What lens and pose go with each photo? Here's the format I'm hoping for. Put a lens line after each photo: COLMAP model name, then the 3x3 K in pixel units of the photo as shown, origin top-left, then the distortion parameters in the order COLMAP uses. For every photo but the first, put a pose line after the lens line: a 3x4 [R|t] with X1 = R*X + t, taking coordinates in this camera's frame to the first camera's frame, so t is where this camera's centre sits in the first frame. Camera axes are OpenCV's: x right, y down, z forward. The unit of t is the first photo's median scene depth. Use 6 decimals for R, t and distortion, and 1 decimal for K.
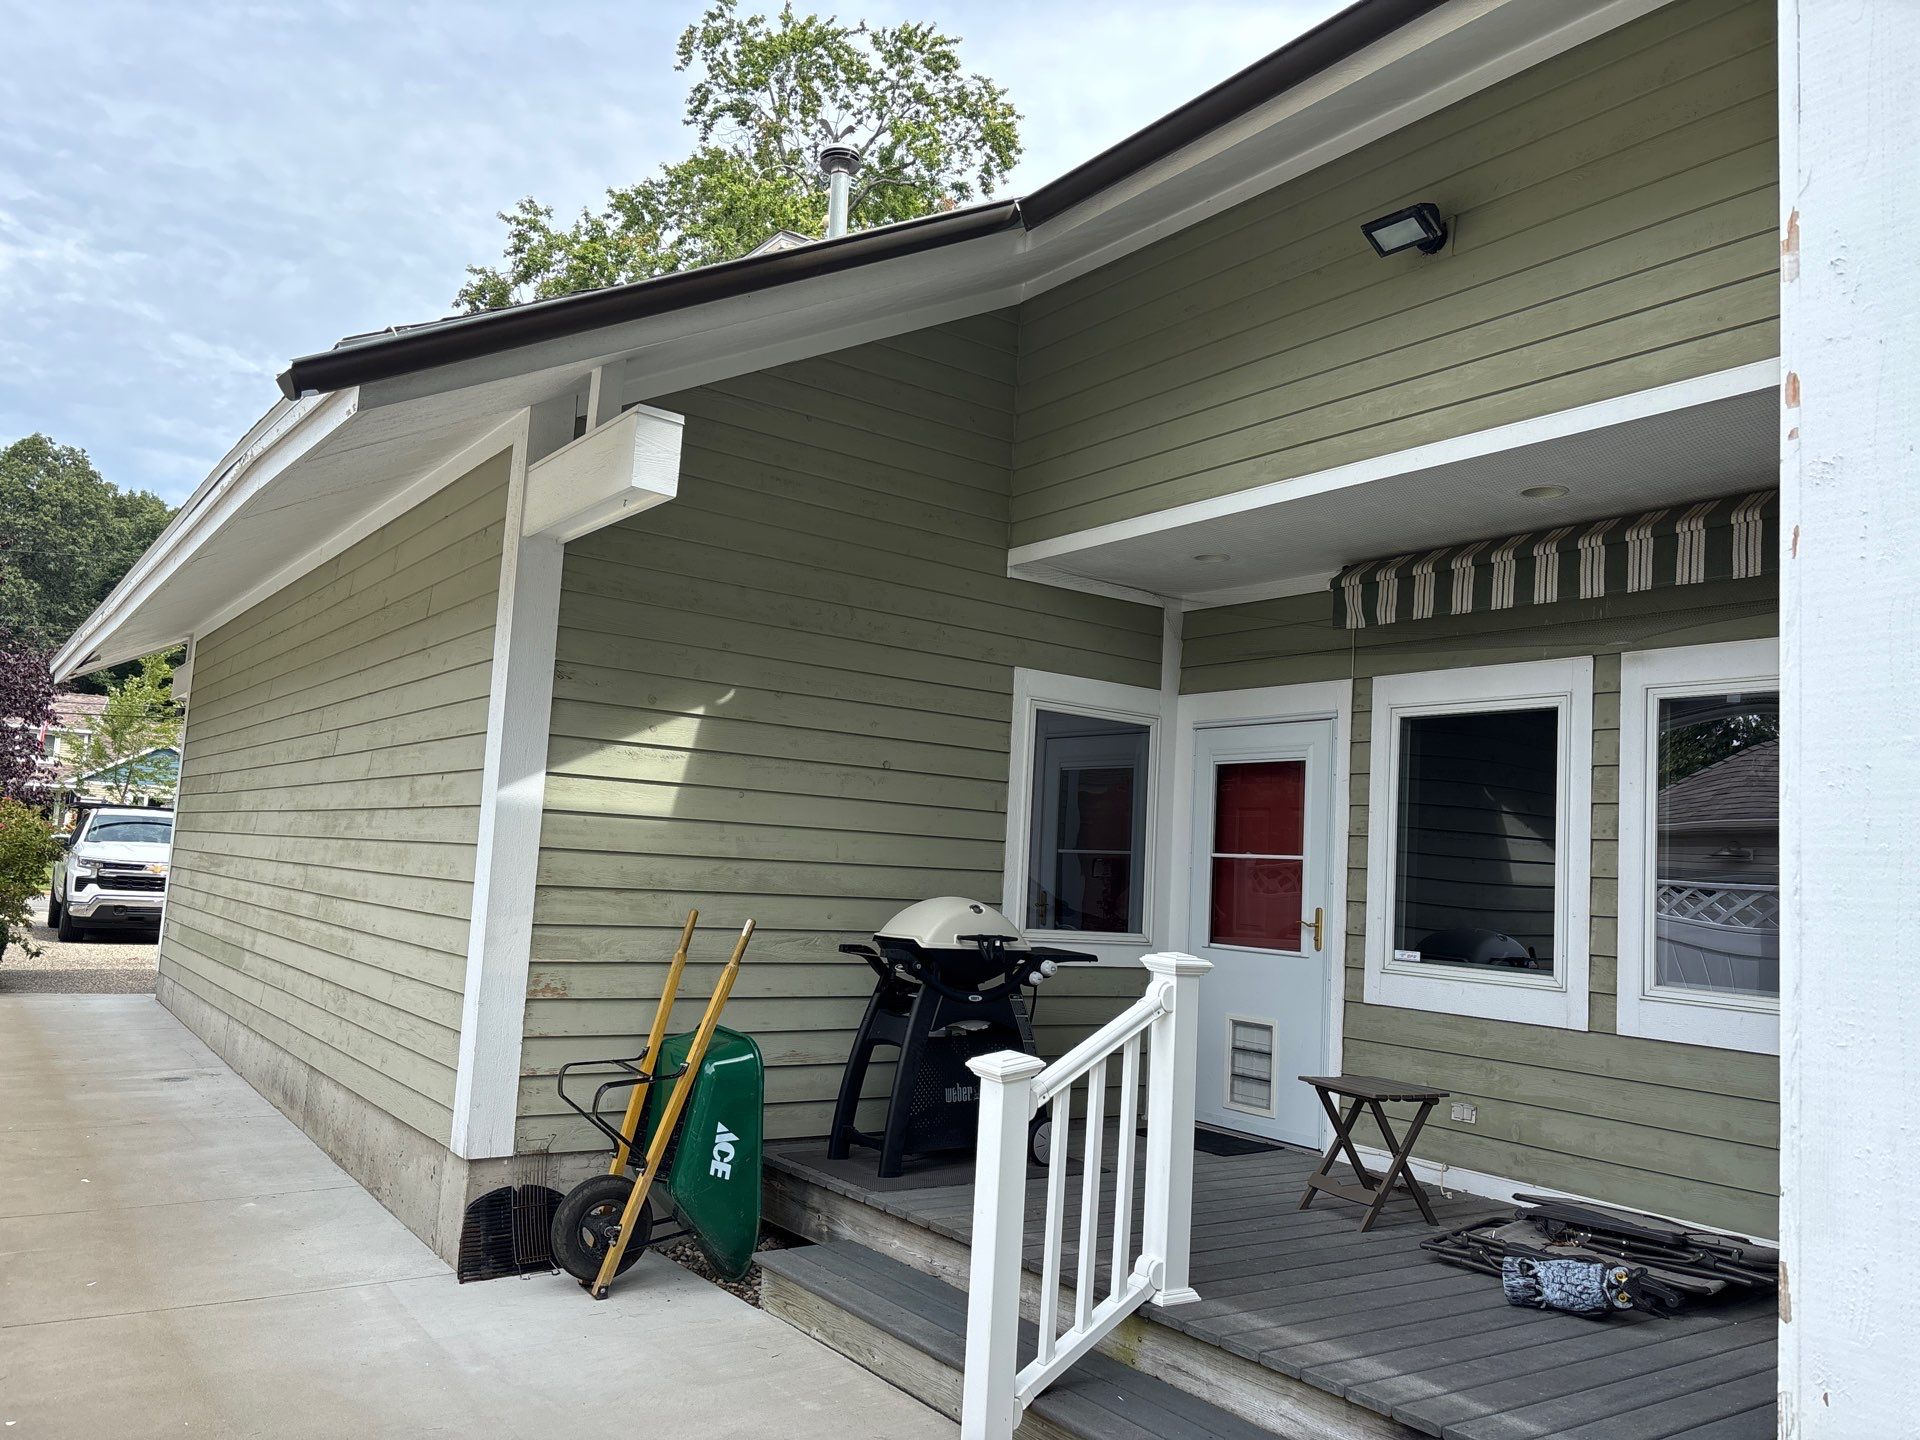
lens RADIAL K [[1451.5, 0, 960.0], [0, 1451.5, 720.0], [0, 0, 1]] dist [0.009714, -0.000437]
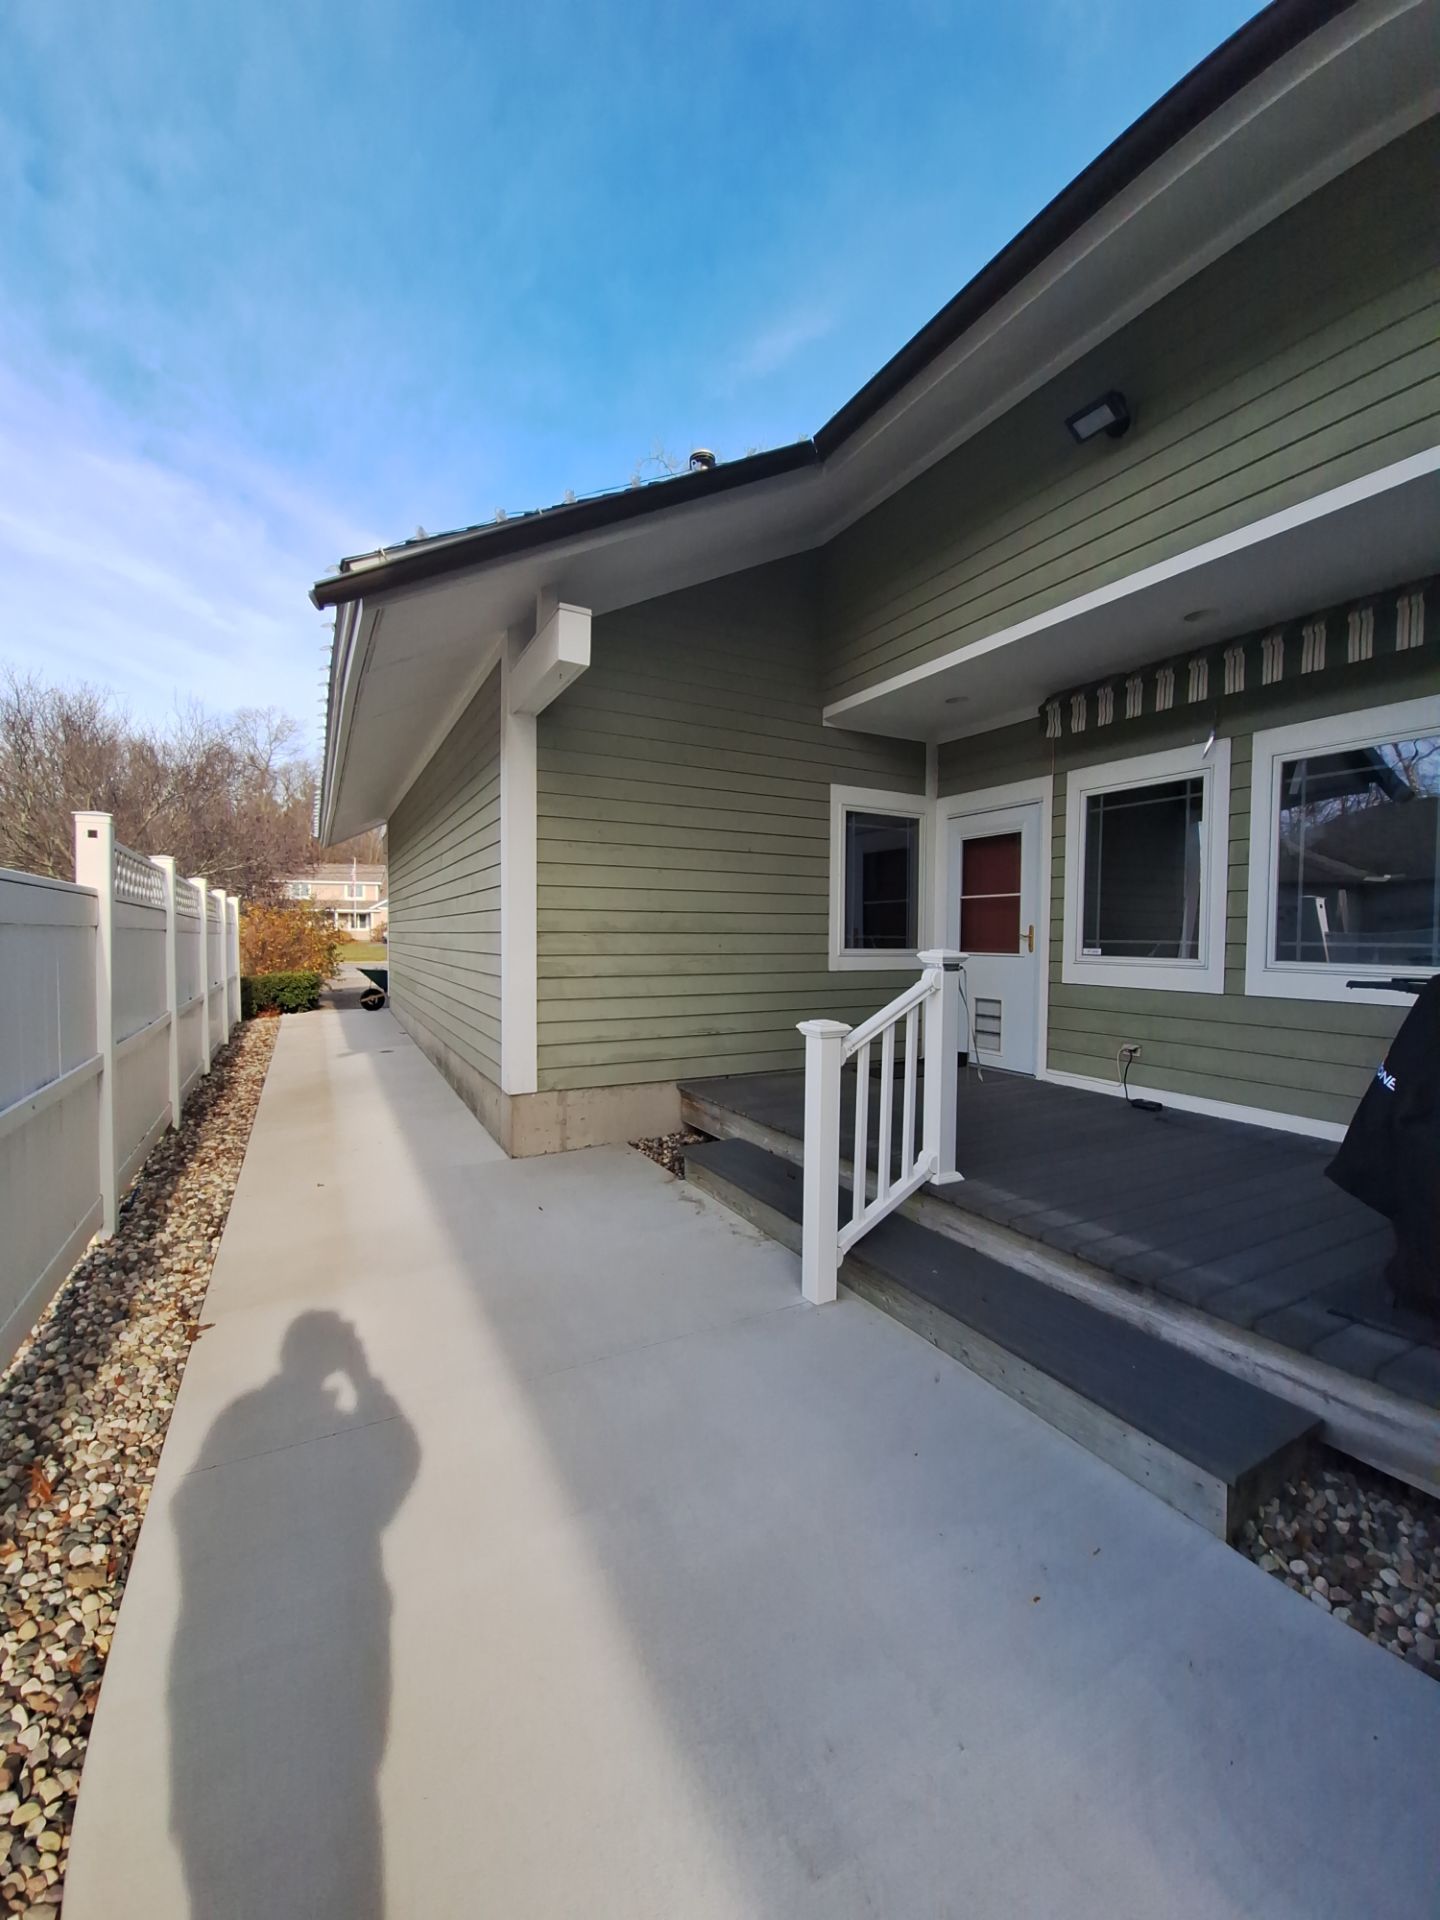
lens RADIAL K [[757.5, 0, 720.0], [0, 757.5, 960.0], [0, 0, 1]] dist [-0.019703, -0.000095]
pose [[0.990287, -0.045068, -0.131530, 0.022182], [0.062791, 0.989007, 0.133874, 0.043043], [0.124051, -0.140833, 0.982231, 0.178643]]
